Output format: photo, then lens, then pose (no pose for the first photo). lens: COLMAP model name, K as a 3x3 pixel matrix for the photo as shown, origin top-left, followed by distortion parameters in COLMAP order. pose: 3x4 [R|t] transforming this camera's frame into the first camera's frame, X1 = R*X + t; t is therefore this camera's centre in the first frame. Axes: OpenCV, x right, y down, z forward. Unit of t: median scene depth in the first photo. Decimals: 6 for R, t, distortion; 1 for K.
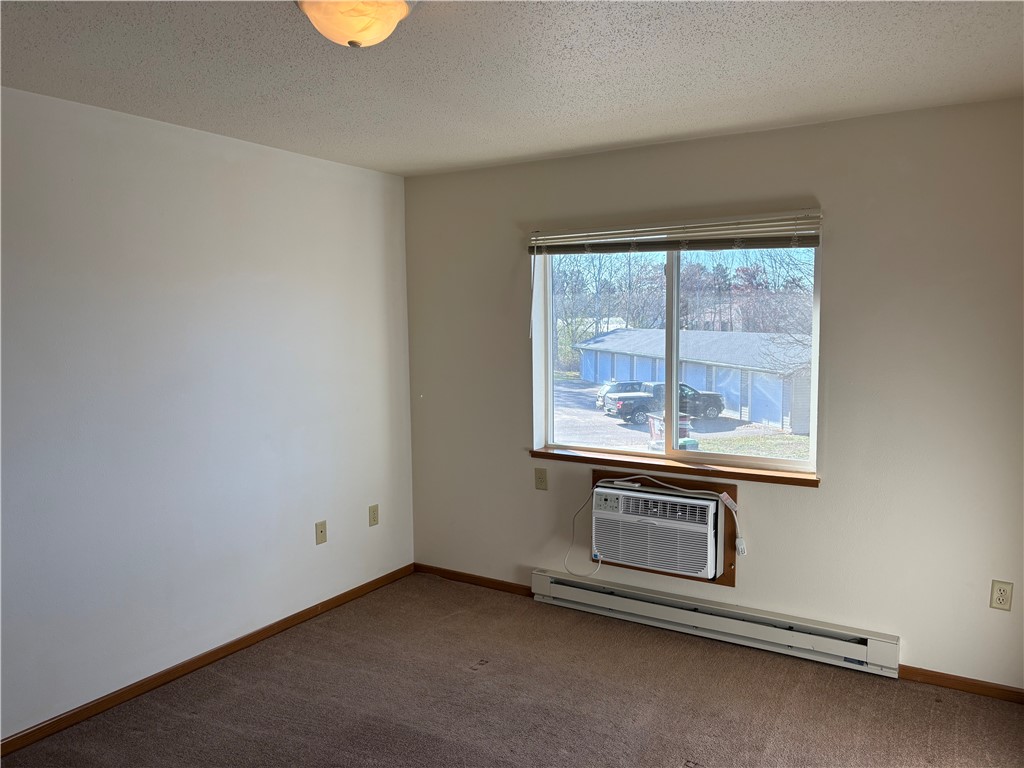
lens RADIAL K [[766.8, 0, 512.0], [0, 766.8, 384.0], [0, 0, 1]] dist [0.016612, -0.001316]
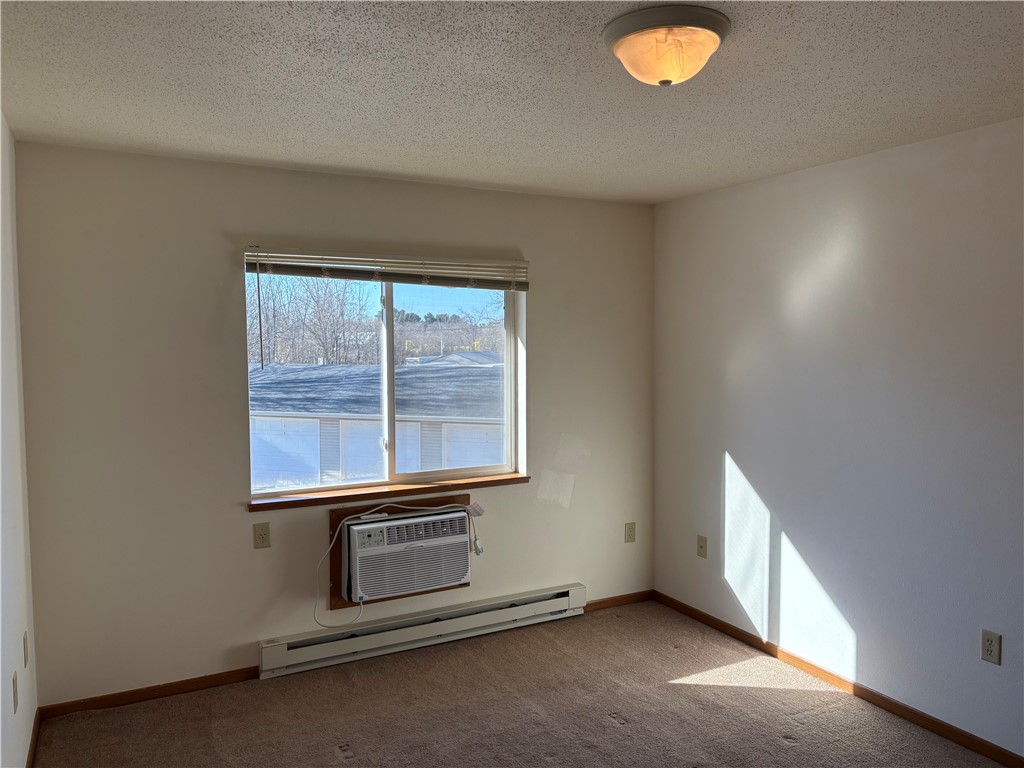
lens RADIAL K [[773.6, 0, 512.0], [0, 773.6, 384.0], [0, 0, 1]] dist [0.007610, -0.009371]
pose [[0.491793, -0.043147, 0.869643, -0.624500], [0.071664, 0.997389, 0.008959, -0.034740], [-0.867758, 0.057916, 0.493601, 0.355279]]
